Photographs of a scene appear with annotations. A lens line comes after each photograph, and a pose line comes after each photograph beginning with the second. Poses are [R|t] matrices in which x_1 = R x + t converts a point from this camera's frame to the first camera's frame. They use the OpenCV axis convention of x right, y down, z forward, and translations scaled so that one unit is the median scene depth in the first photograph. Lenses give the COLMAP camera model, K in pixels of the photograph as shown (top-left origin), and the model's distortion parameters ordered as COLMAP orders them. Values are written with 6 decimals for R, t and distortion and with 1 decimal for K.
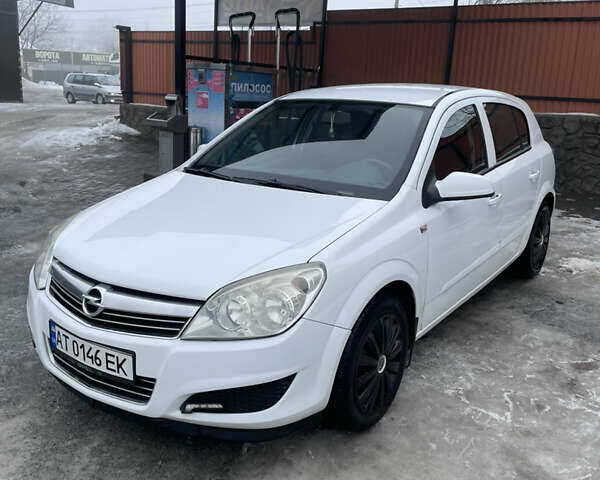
lens RADIAL K [[576.2, 0, 300.0], [0, 576.2, 240.0], [0, 0, 1]] dist [0.045907, -0.012475]
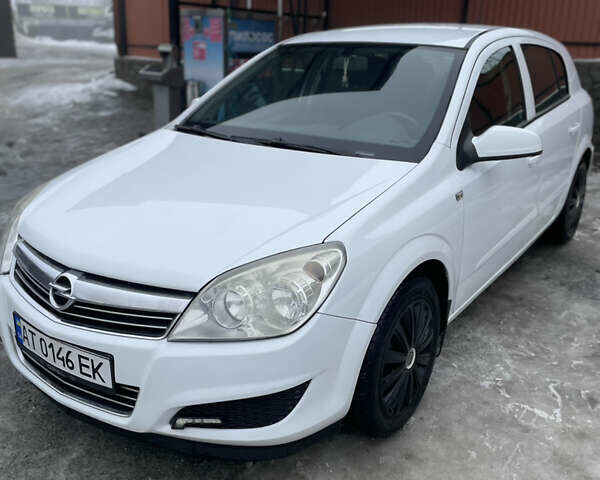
lens RADIAL K [[576.2, 0, 300.0], [0, 576.2, 240.0], [0, 0, 1]] dist [0.045907, -0.012475]
pose [[0.999895, -0.011901, -0.008304, -0.009687], [0.012487, 0.997147, 0.074441, -0.019587], [0.007395, -0.074537, 0.997191, 0.152869]]
